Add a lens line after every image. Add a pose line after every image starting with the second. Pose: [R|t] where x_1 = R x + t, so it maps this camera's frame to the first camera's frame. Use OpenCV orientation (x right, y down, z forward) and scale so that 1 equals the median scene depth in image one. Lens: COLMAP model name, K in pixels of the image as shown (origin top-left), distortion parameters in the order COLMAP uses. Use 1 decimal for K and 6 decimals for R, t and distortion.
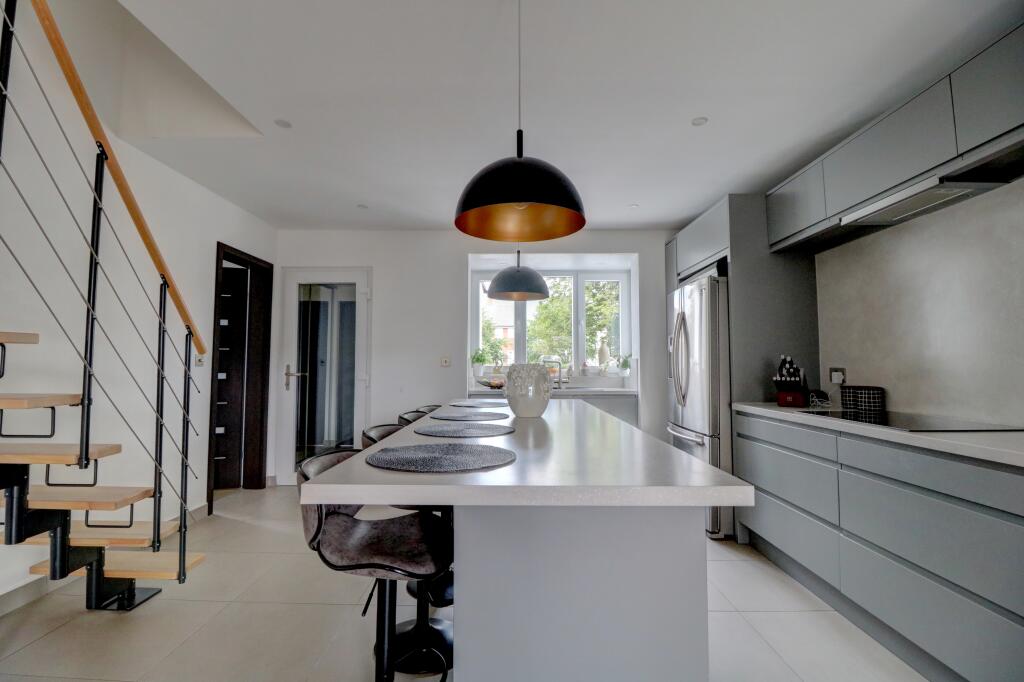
lens RADIAL K [[472.1, 0, 505.9], [0, 472.1, 335.3], [0, 0, 1]] dist [0.000929, -0.014911]
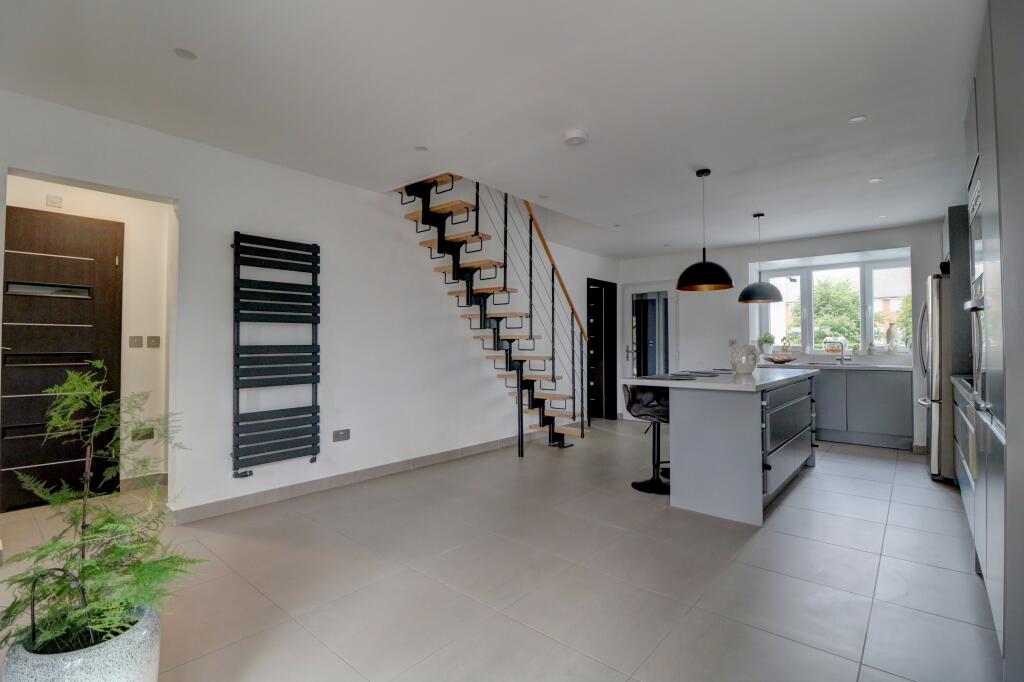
lens RADIAL K [[478.7, 0, 507.0], [0, 478.7, 339.7], [0, 0, 1]] dist [-0.012627, -0.000349]
pose [[0.763810, -0.009980, -0.645364, 0.408449], [0.042530, 0.998486, 0.034895, -0.046175], [0.644038, -0.054100, 0.763078, -0.748939]]
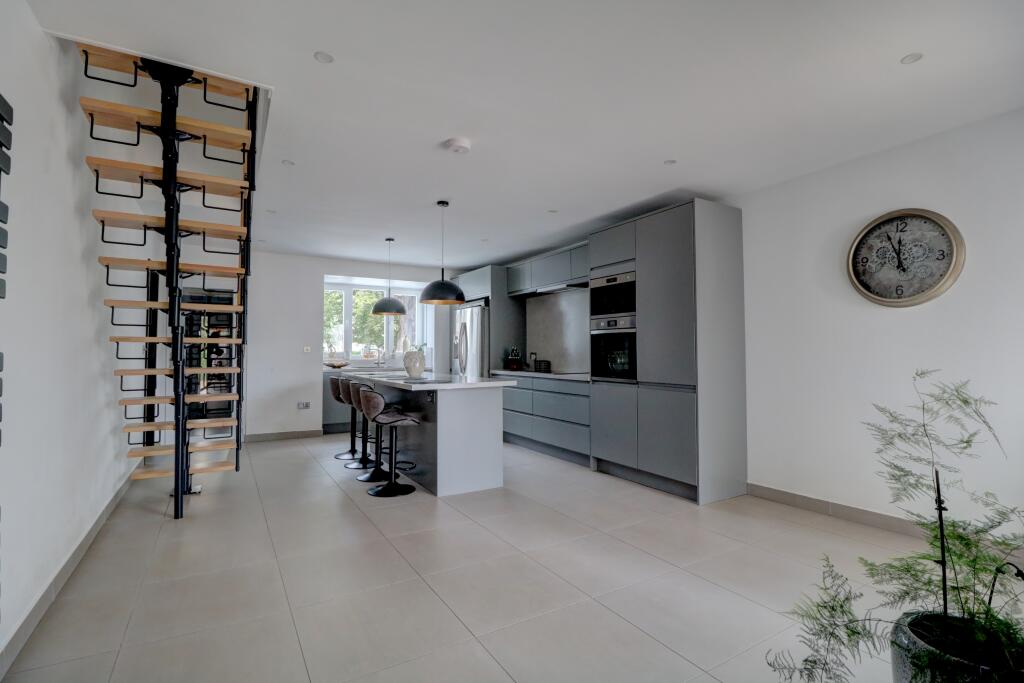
lens RADIAL K [[478.7, 0, 507.0], [0, 478.7, 340.2], [0, 0, 1]] dist [-0.012627, -0.000349]
pose [[0.848603, 0.009421, 0.528946, -0.565723], [-0.030915, 0.999016, 0.031805, -0.054189], [-0.528126, -0.043342, 0.848059, -0.802034]]
